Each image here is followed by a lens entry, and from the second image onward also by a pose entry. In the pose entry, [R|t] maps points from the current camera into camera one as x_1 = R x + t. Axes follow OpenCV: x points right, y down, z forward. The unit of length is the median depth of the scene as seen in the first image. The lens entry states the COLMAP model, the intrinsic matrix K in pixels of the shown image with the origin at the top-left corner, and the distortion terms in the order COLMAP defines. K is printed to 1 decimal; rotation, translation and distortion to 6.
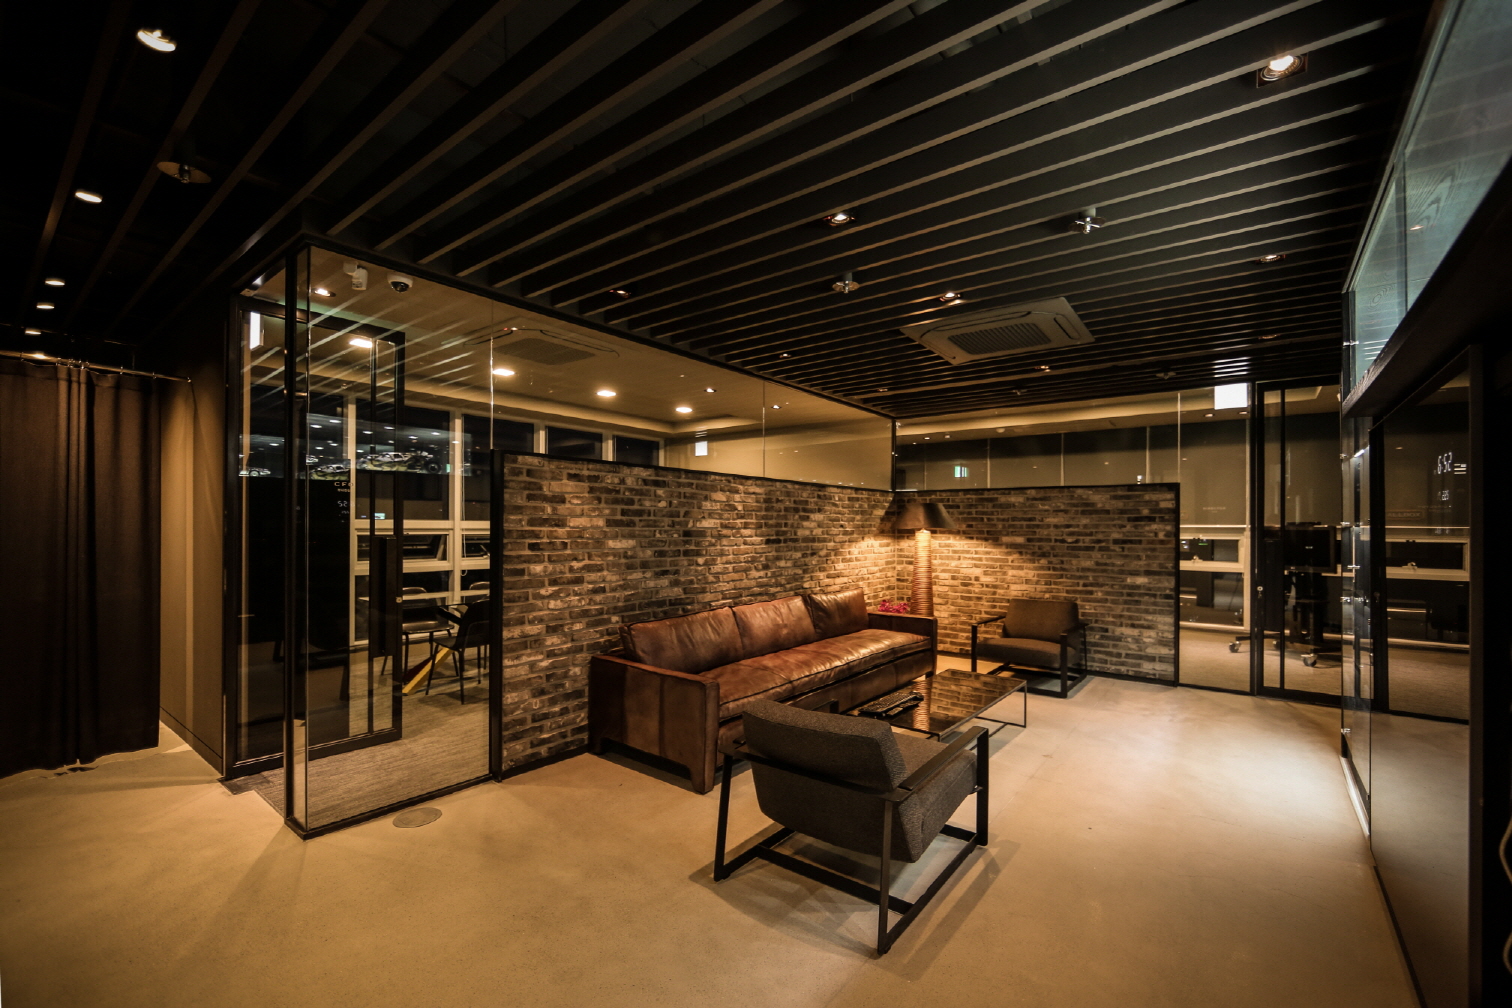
lens RADIAL K [[612.2, 0, 752.6], [0, 612.2, 534.7], [0, 0, 1]] dist [-0.011821, 0.003587]
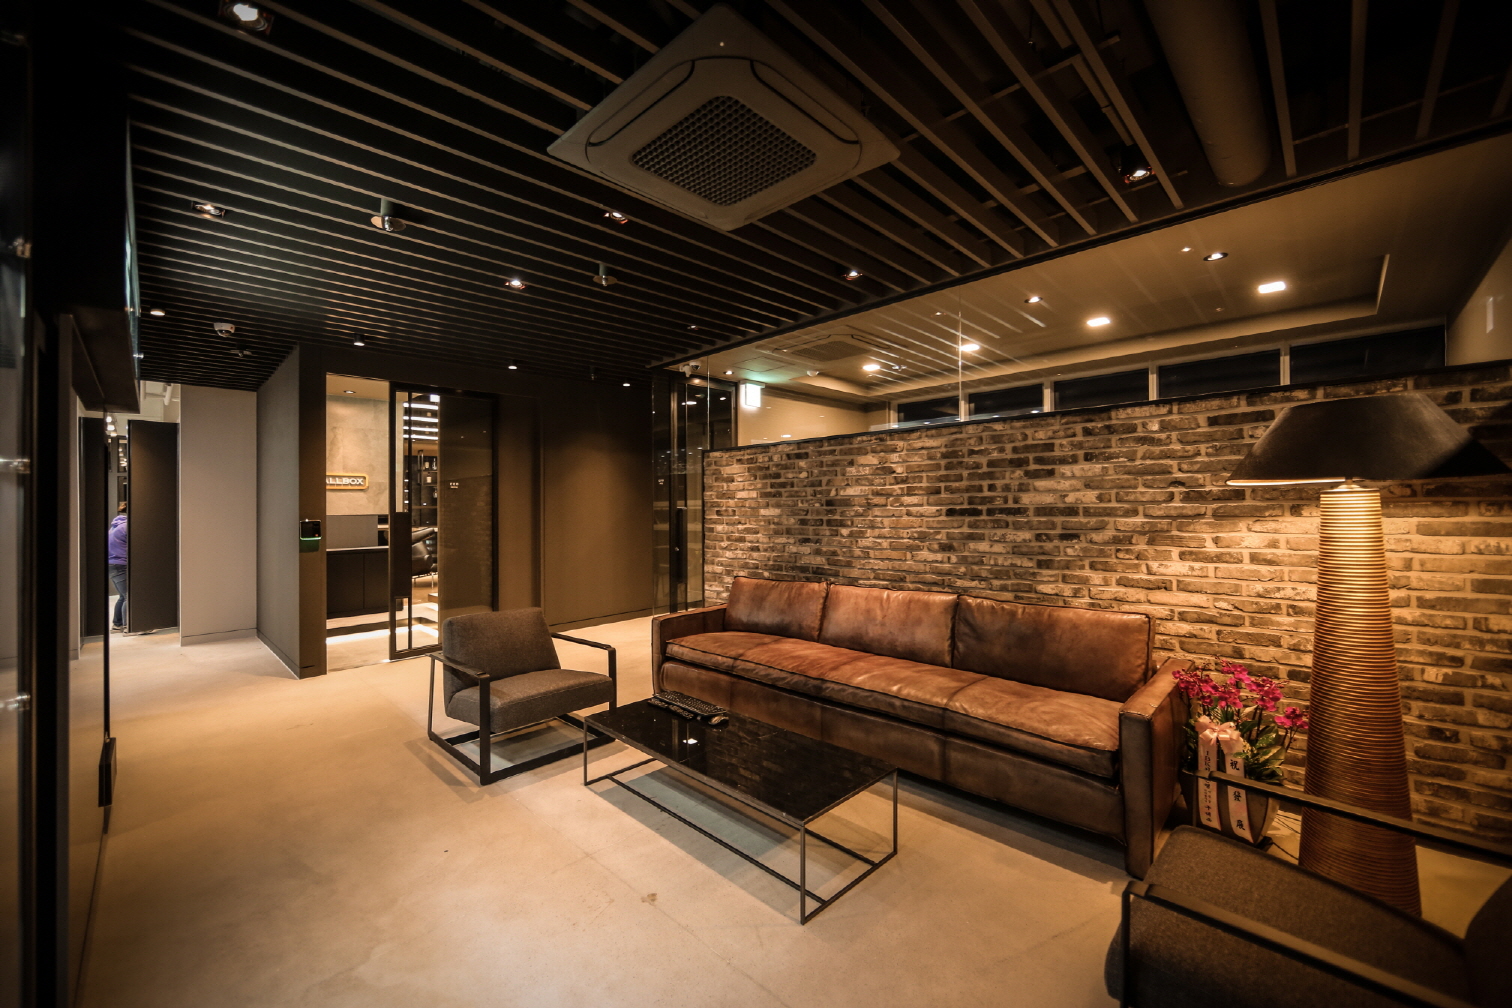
lens RADIAL K [[612.2, 0, 748.6], [0, 612.2, 504.2], [0, 0, 1]] dist [-0.011821, 0.003587]
pose [[-0.106193, -0.002821, -0.994341, 0.866271], [0.004779, 0.999983, -0.003348, 0.003163], [0.994334, -0.005108, -0.106178, 0.968664]]
